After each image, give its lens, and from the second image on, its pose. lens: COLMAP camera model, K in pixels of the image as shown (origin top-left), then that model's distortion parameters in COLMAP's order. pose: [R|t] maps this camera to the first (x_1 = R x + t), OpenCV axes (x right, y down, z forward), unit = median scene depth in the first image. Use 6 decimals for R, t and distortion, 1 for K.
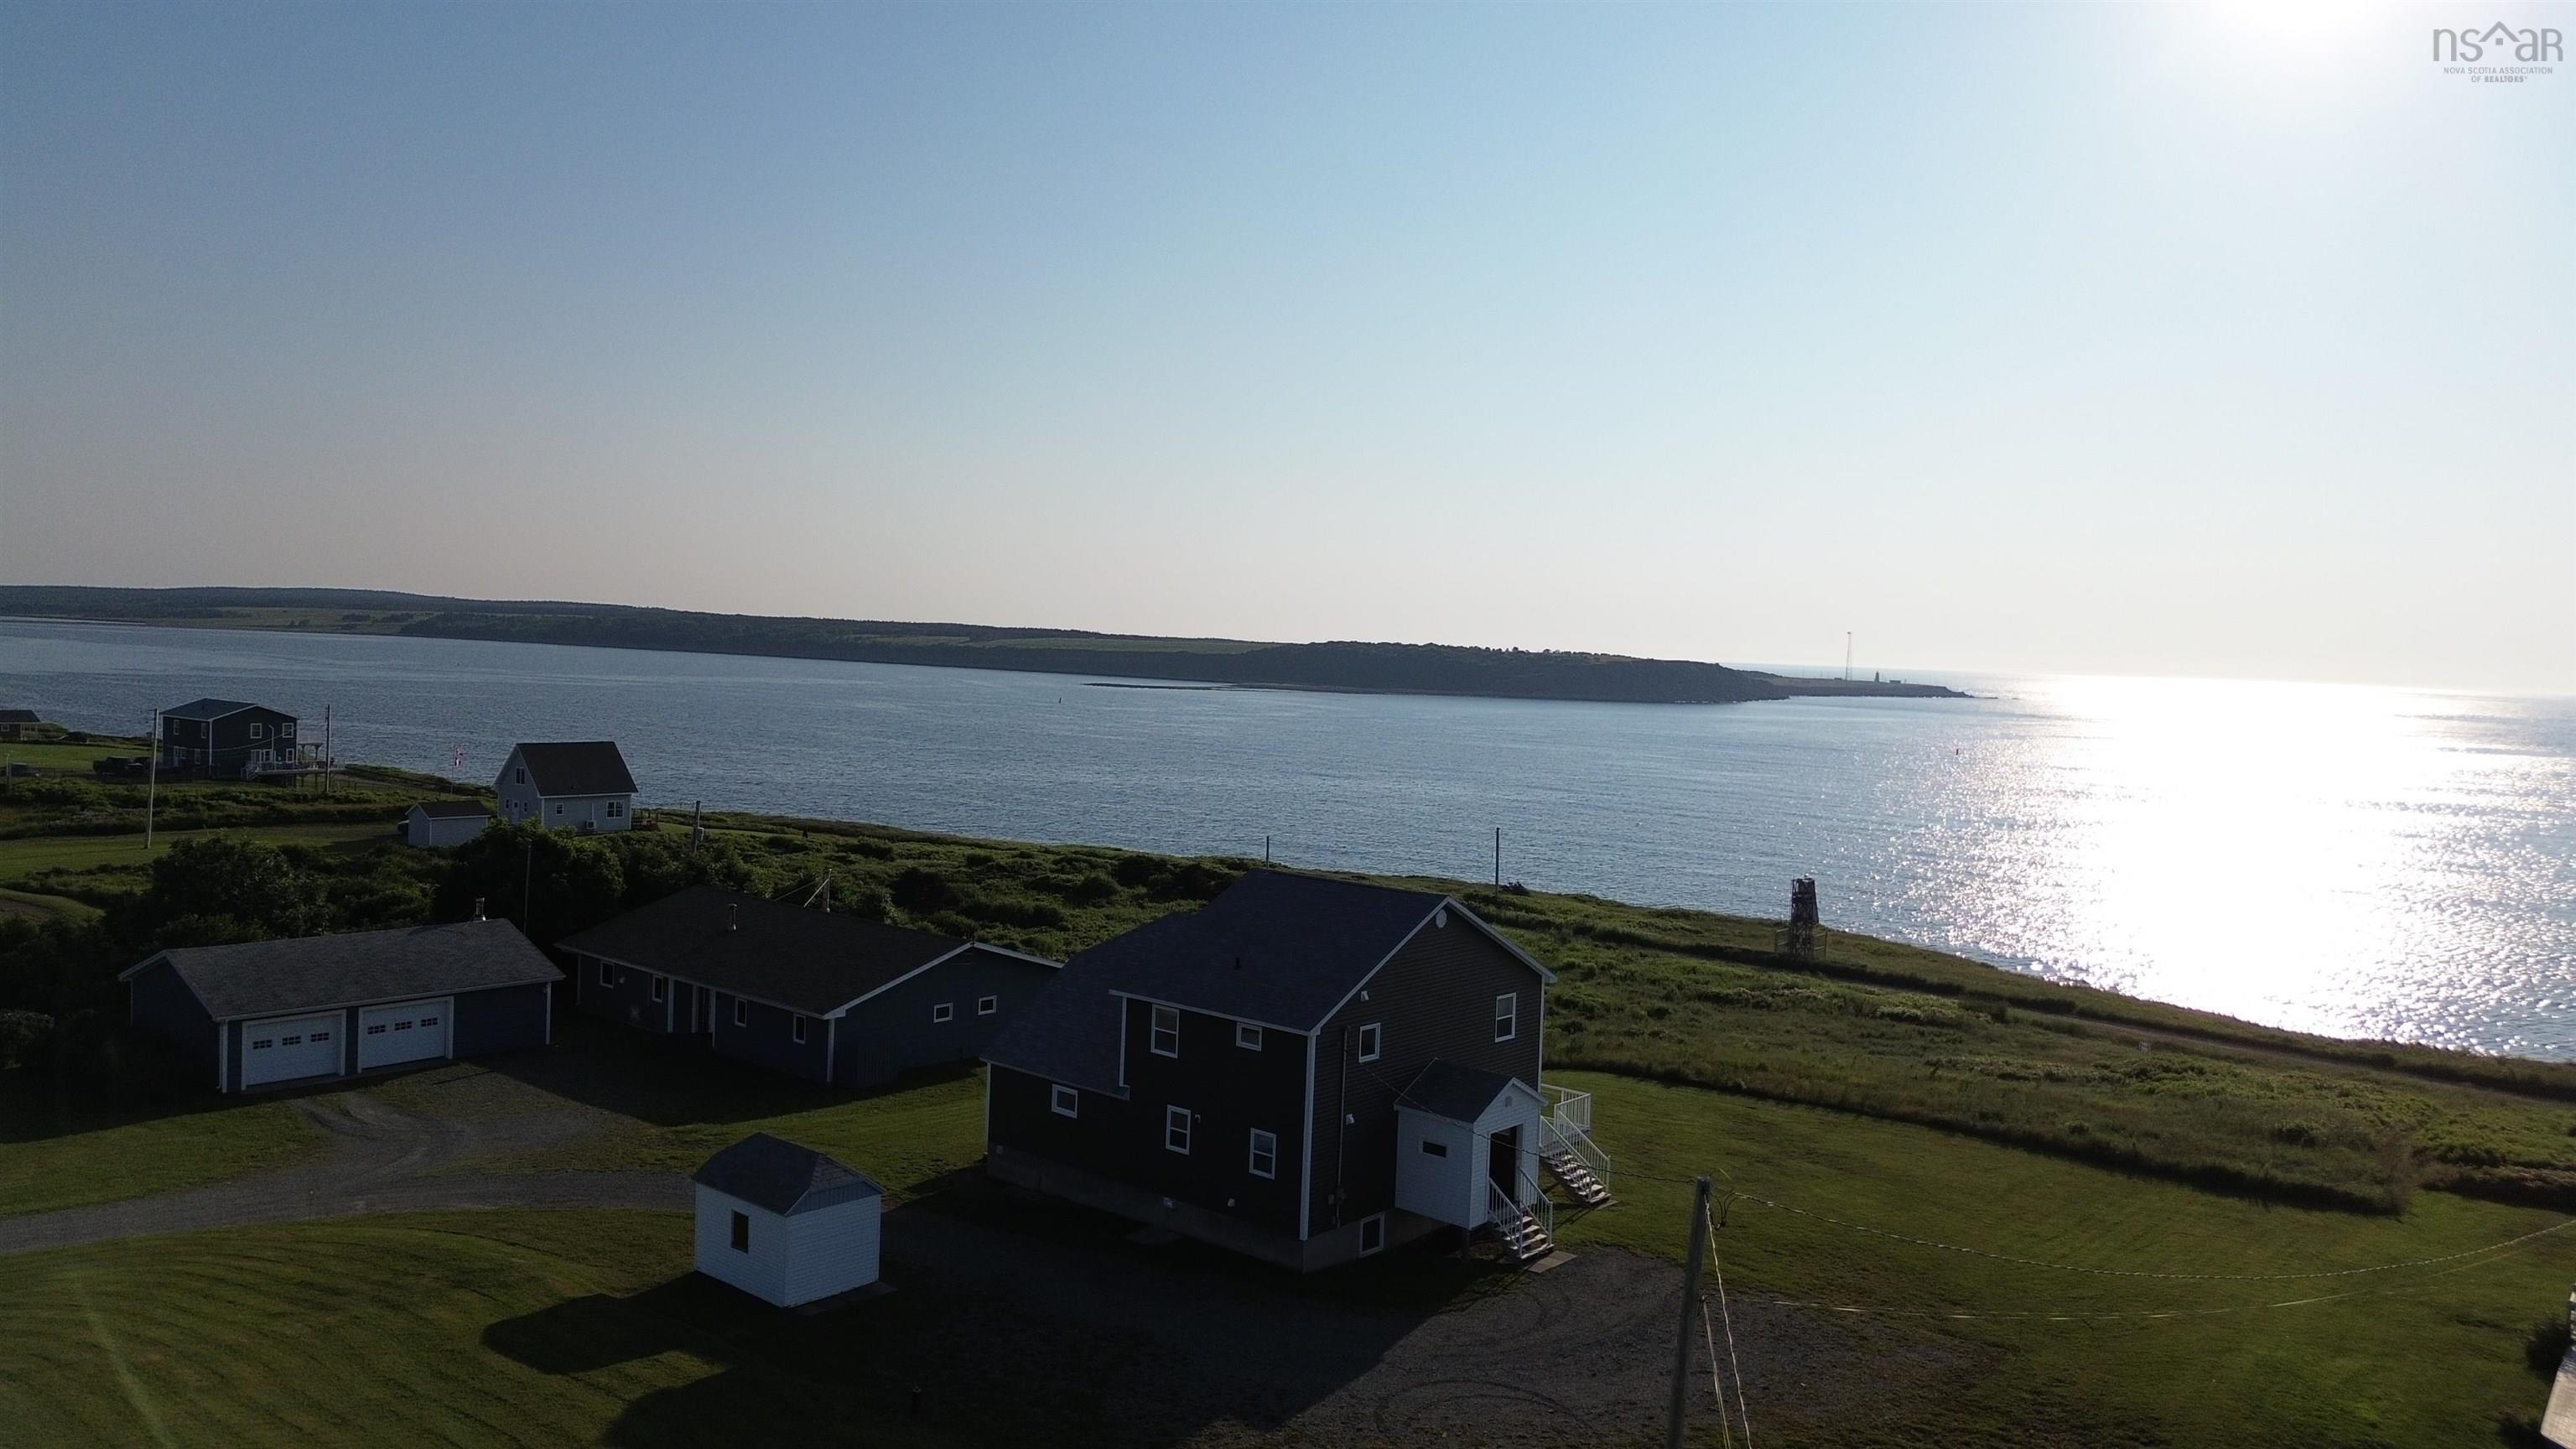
lens RADIAL K [[1809.5, 0, 1268.4], [0, 1809.5, 727.3], [0, 0, 1]] dist [0.058855, -0.045031]
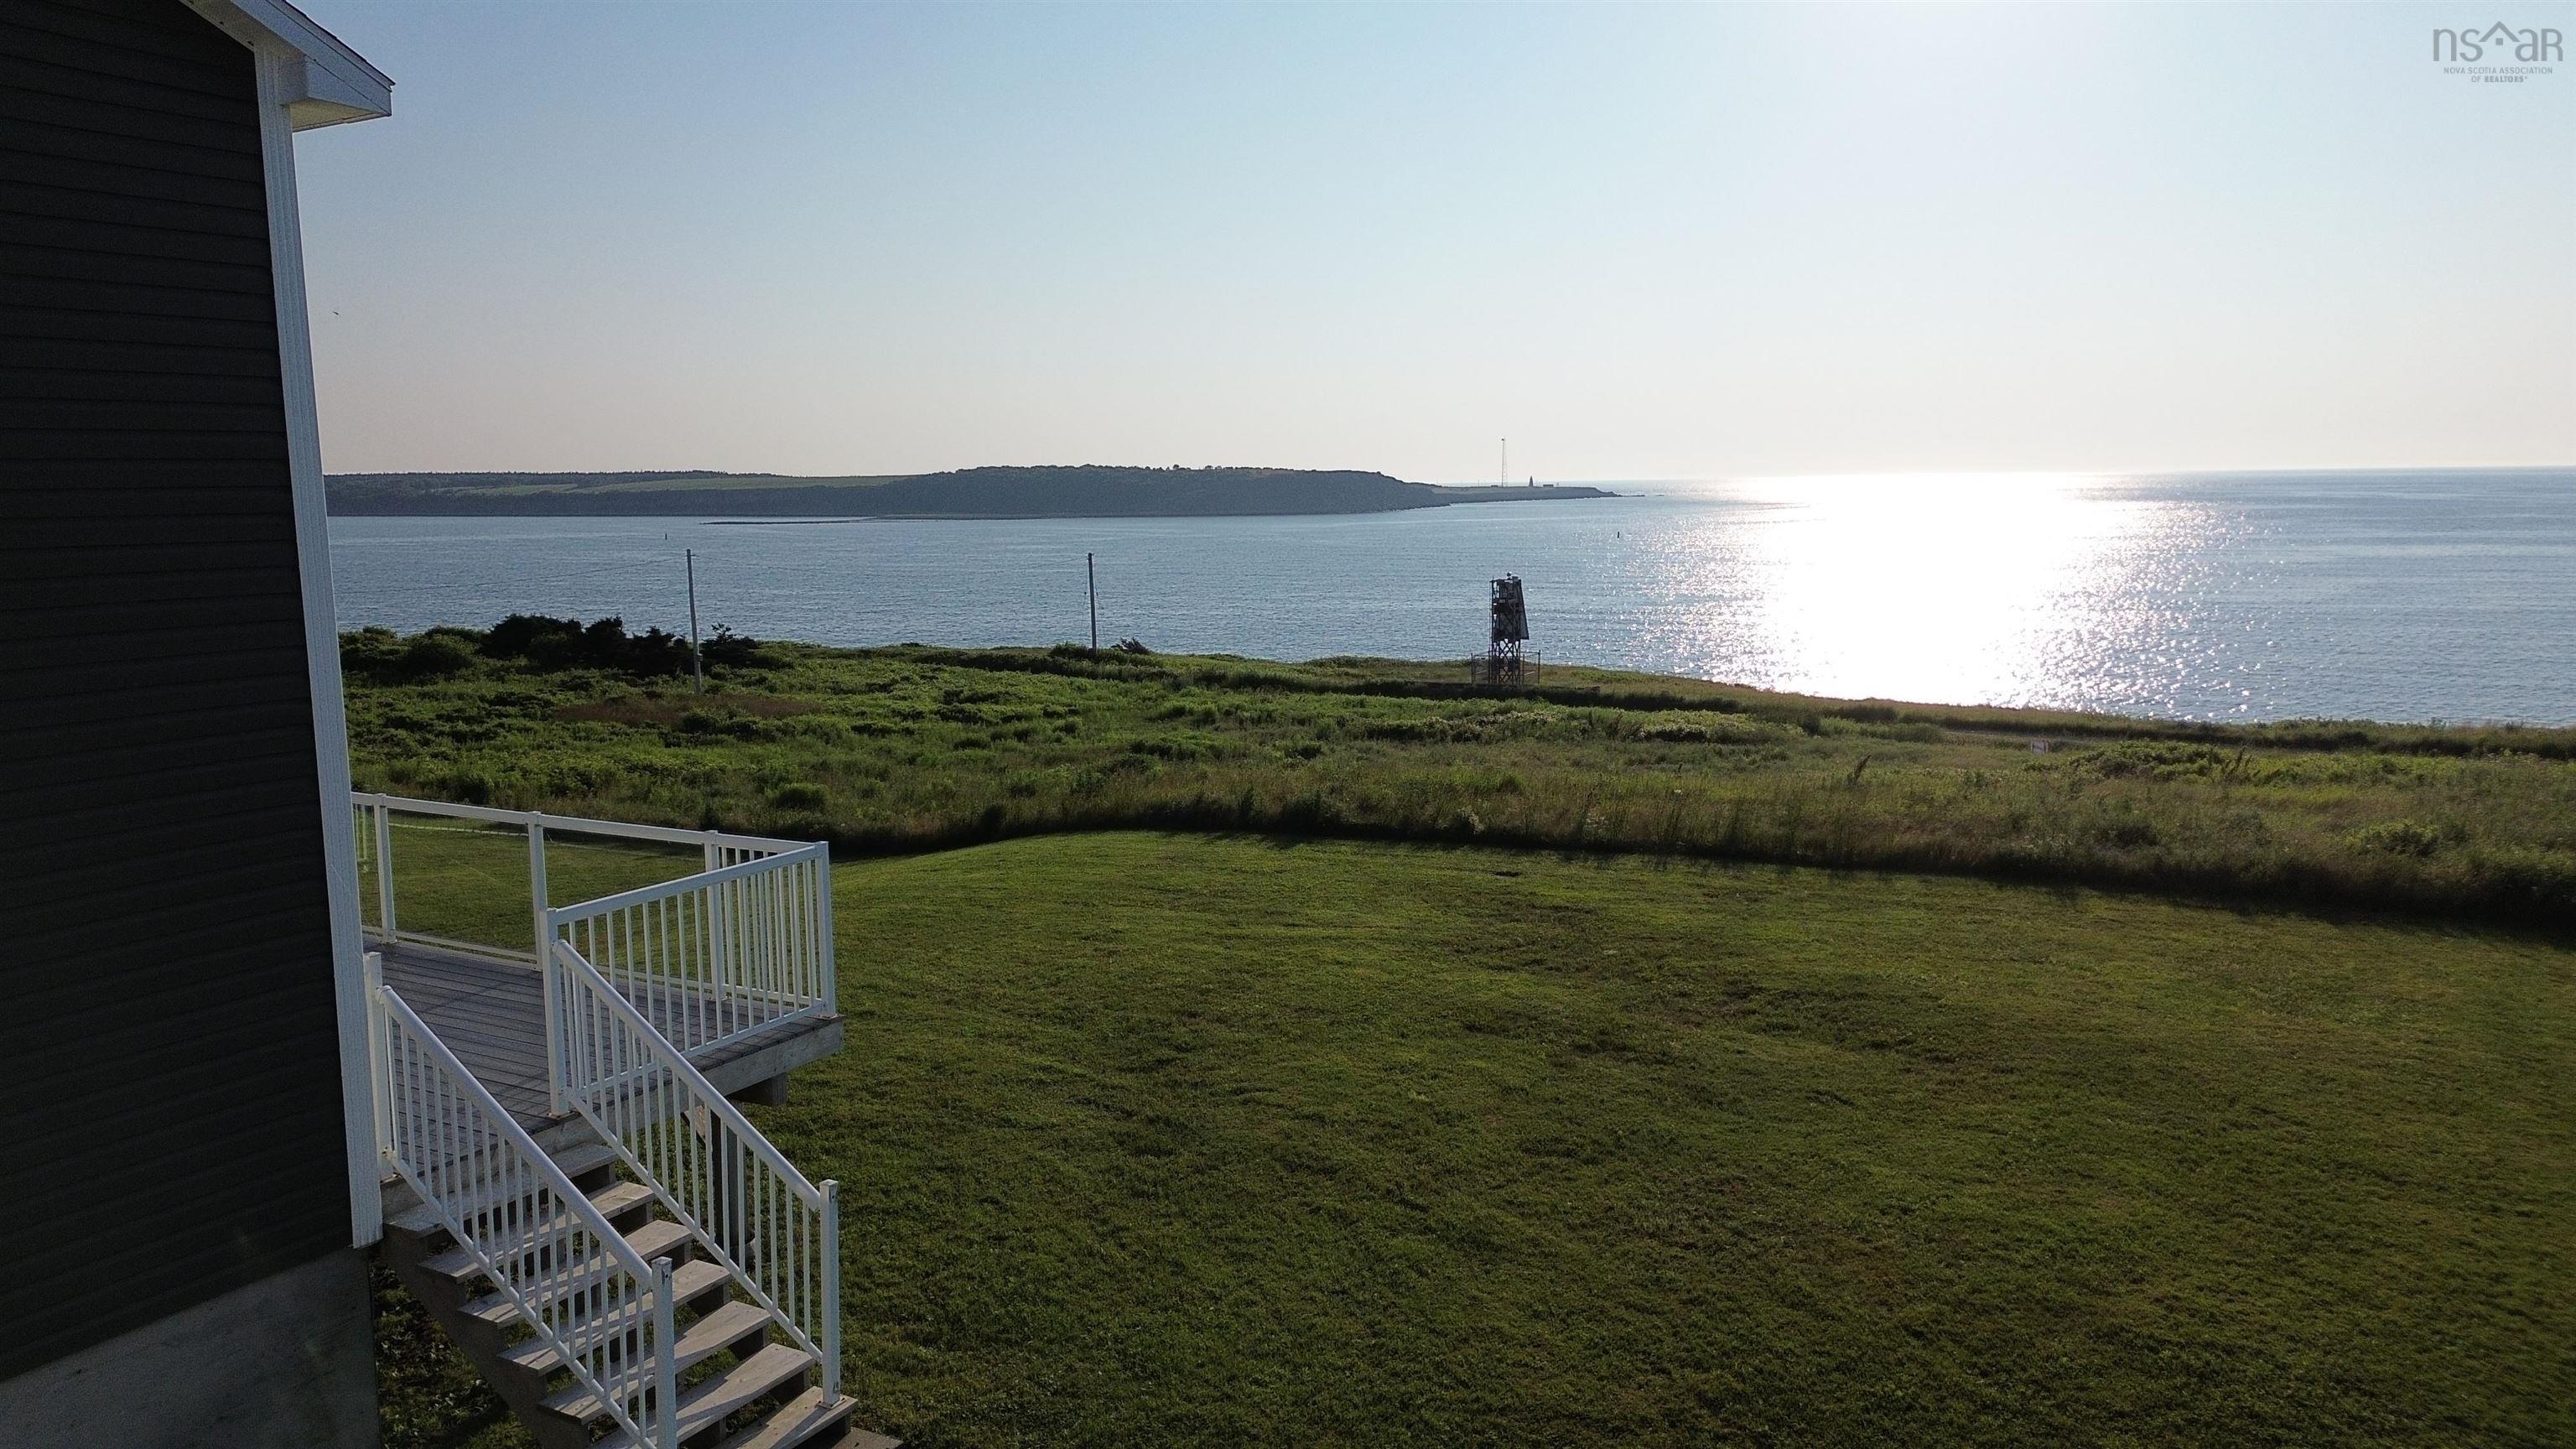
lens RADIAL K [[1809.5, 0, 1300.1], [0, 1809.5, 719.3], [0, 0, 1]] dist [0.058855, -0.045031]
pose [[0.979155, -0.072592, 0.189697, 0.094442], [0.056355, 0.994379, 0.089633, 0.085432], [-0.195138, -0.077074, 0.977743, 0.391044]]
